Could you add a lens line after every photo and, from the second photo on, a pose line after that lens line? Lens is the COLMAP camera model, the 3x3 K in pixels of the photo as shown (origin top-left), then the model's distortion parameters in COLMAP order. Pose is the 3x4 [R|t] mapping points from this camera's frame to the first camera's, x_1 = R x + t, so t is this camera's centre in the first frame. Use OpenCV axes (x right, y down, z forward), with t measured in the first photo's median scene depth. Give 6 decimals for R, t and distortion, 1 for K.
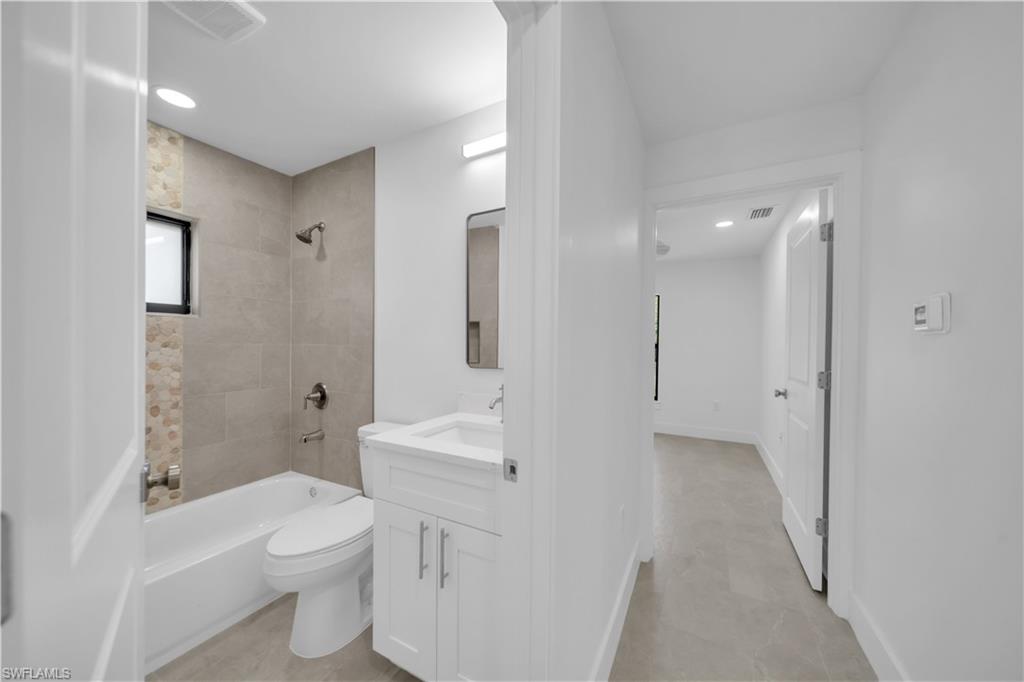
lens RADIAL K [[353.8, 0, 514.4], [0, 353.8, 347.1], [0, 0, 1]] dist [-0.000297, 0.000013]
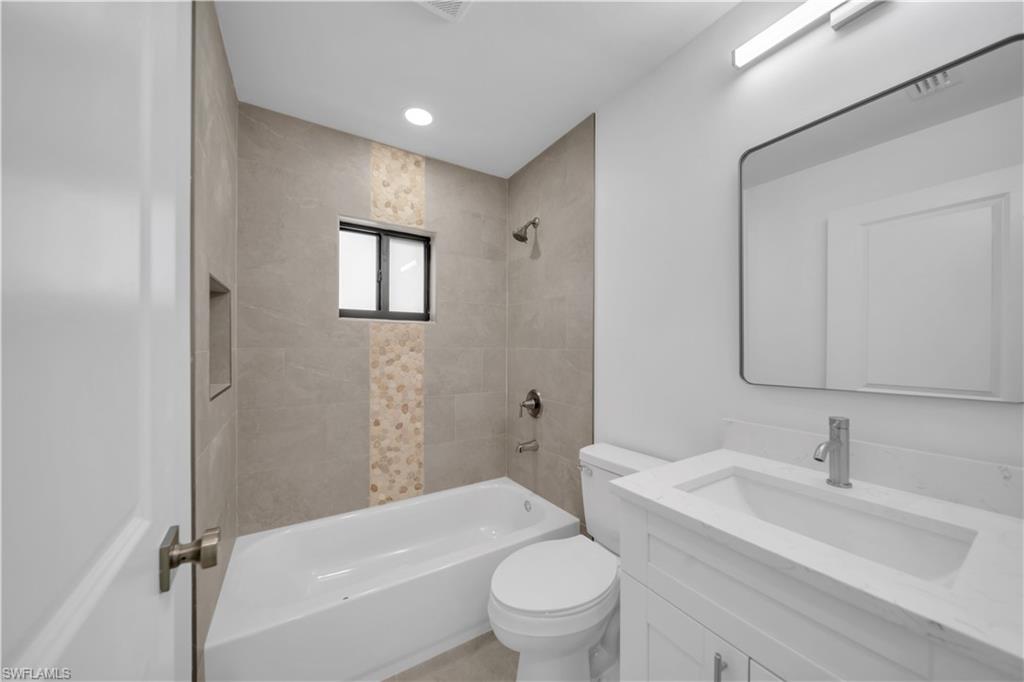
lens RADIAL K [[353.8, 0, 514.4], [0, 353.8, 347.1], [0, 0, 1]] dist [-0.000297, 0.000013]
pose [[0.867344, -0.003996, -0.497692, -0.143575], [-0.000694, 0.999957, -0.009238, -0.002891], [0.497708, 0.008358, 0.867304, 0.180432]]
